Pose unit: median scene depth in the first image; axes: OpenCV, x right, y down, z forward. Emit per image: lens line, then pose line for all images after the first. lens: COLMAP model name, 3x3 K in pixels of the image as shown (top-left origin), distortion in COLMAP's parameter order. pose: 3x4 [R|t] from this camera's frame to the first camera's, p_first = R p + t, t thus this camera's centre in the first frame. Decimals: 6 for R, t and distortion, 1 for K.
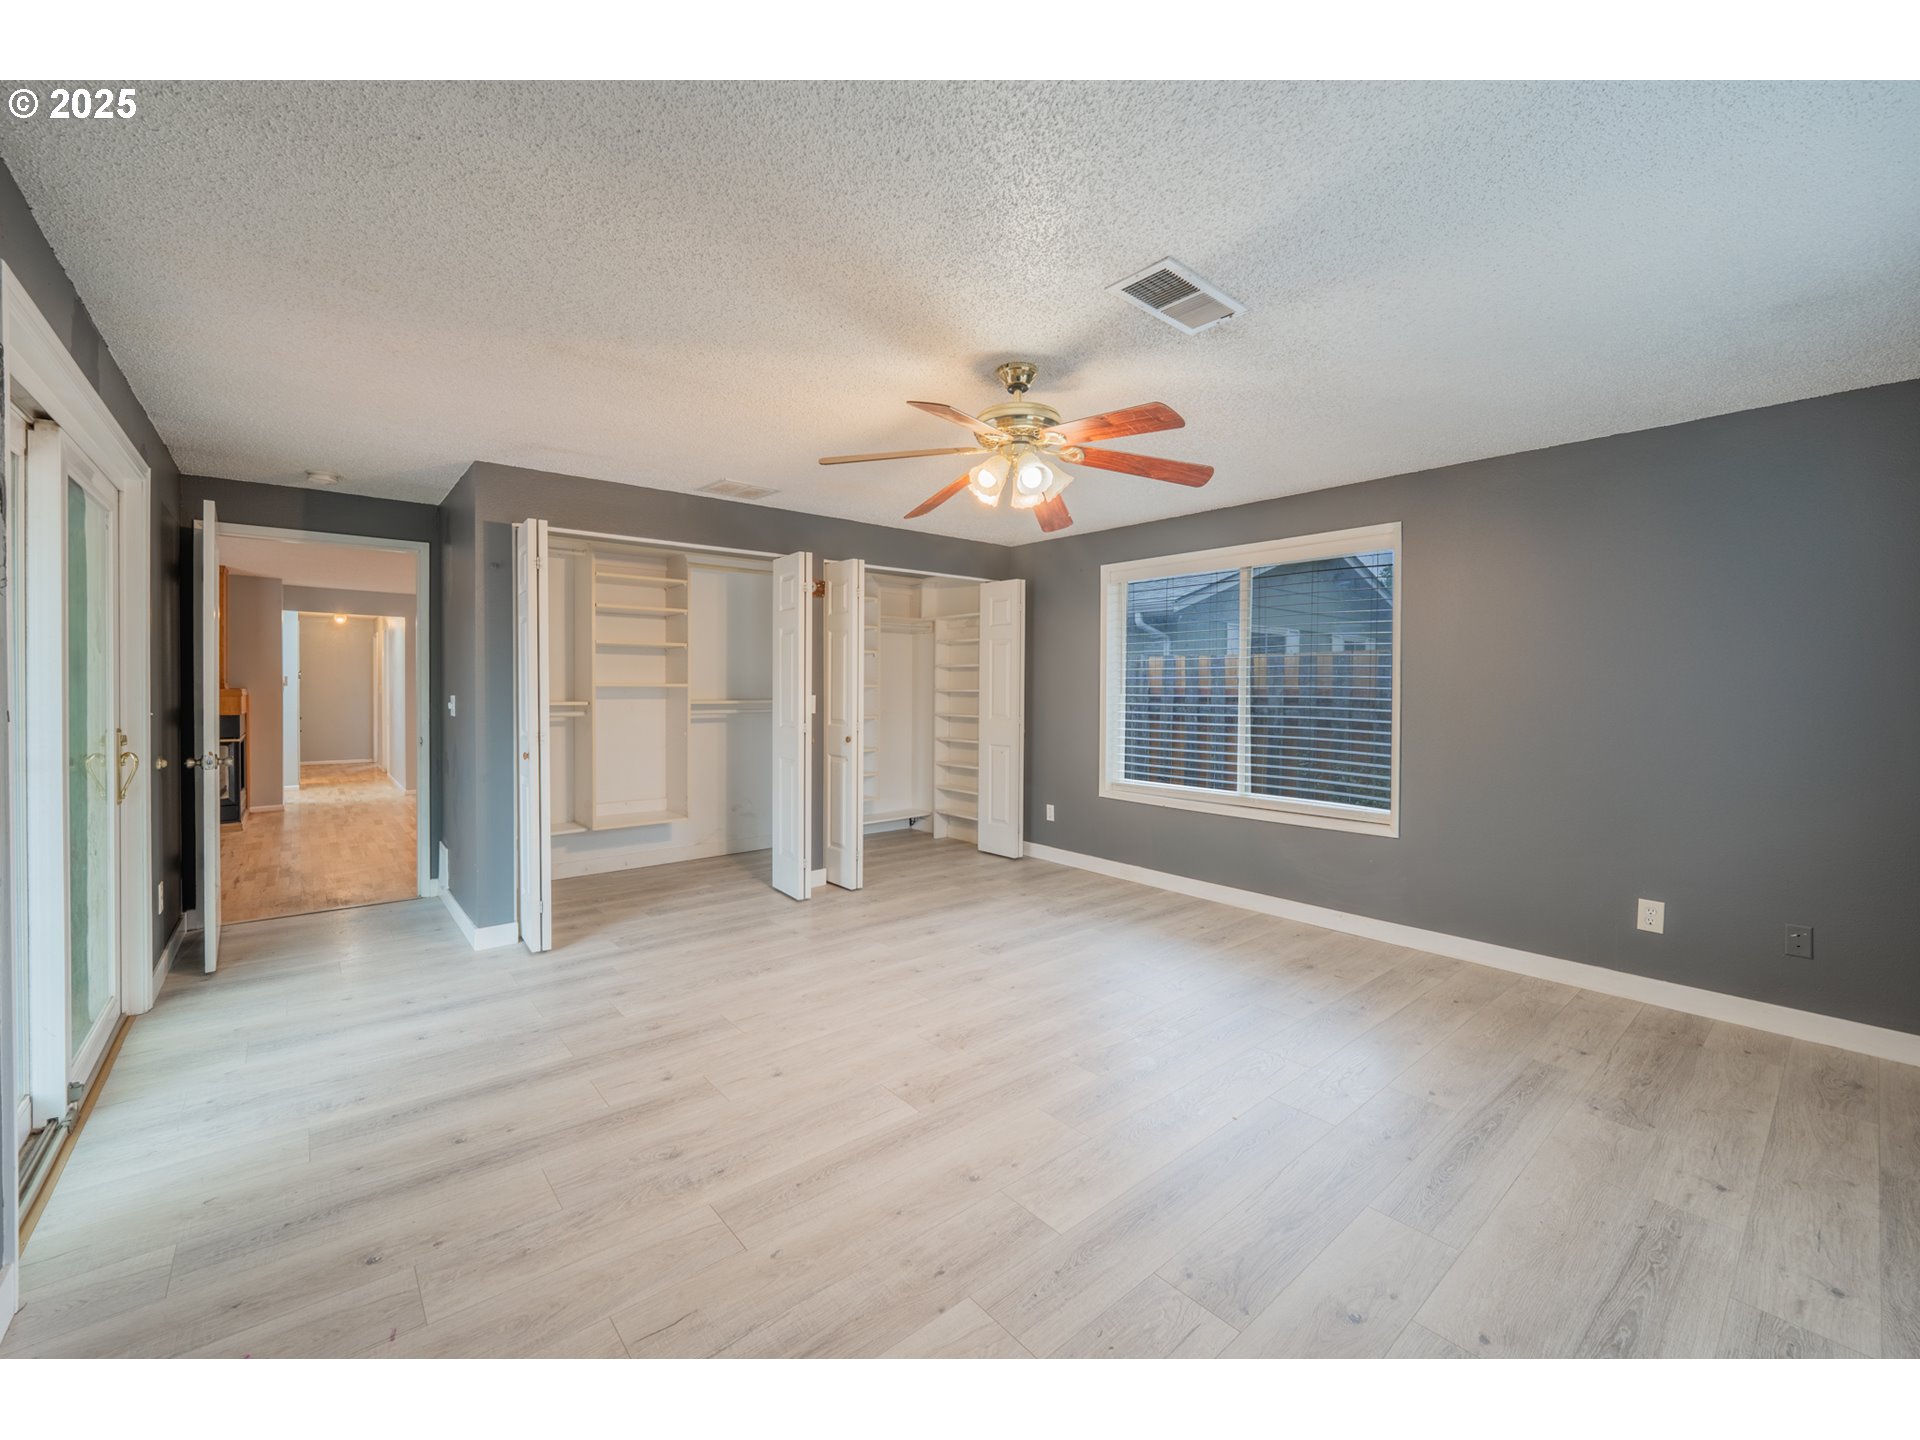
lens RADIAL K [[807.7, 0, 948.7], [0, 807.7, 703.7], [0, 0, 1]] dist [-0.012727, -0.000389]
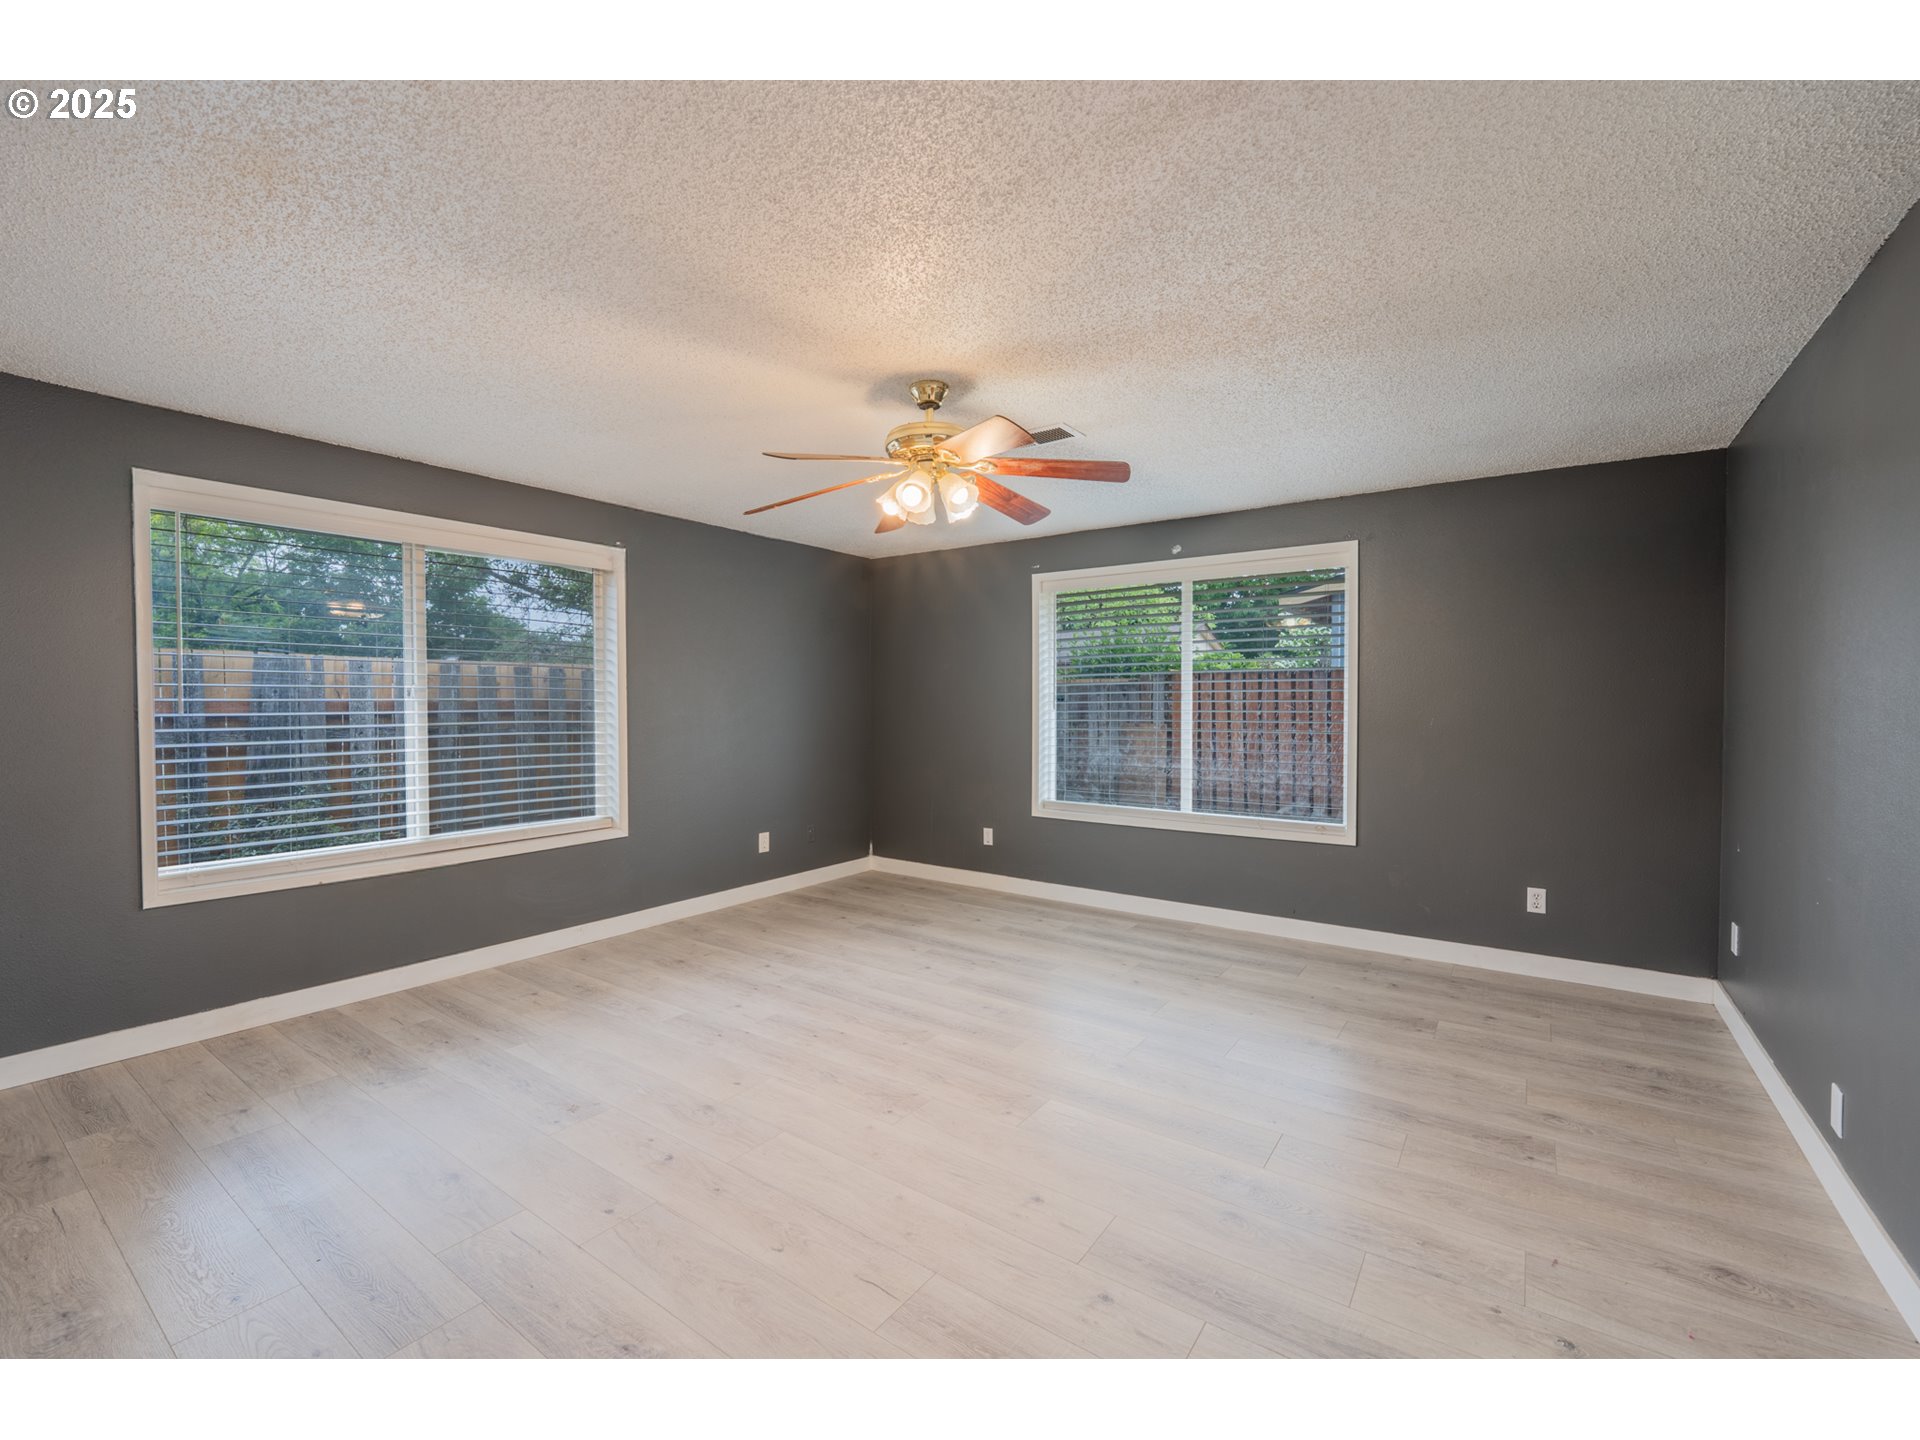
lens RADIAL K [[755.2, 0, 1004.9], [0, 755.2, 720.8], [0, 0, 1]] dist [-0.002494, -0.000135]
pose [[-0.288584, -0.027871, 0.957049, -0.699534], [0.018468, 0.999228, 0.034669, -0.021908], [-0.957276, 0.027680, -0.287847, 0.964883]]
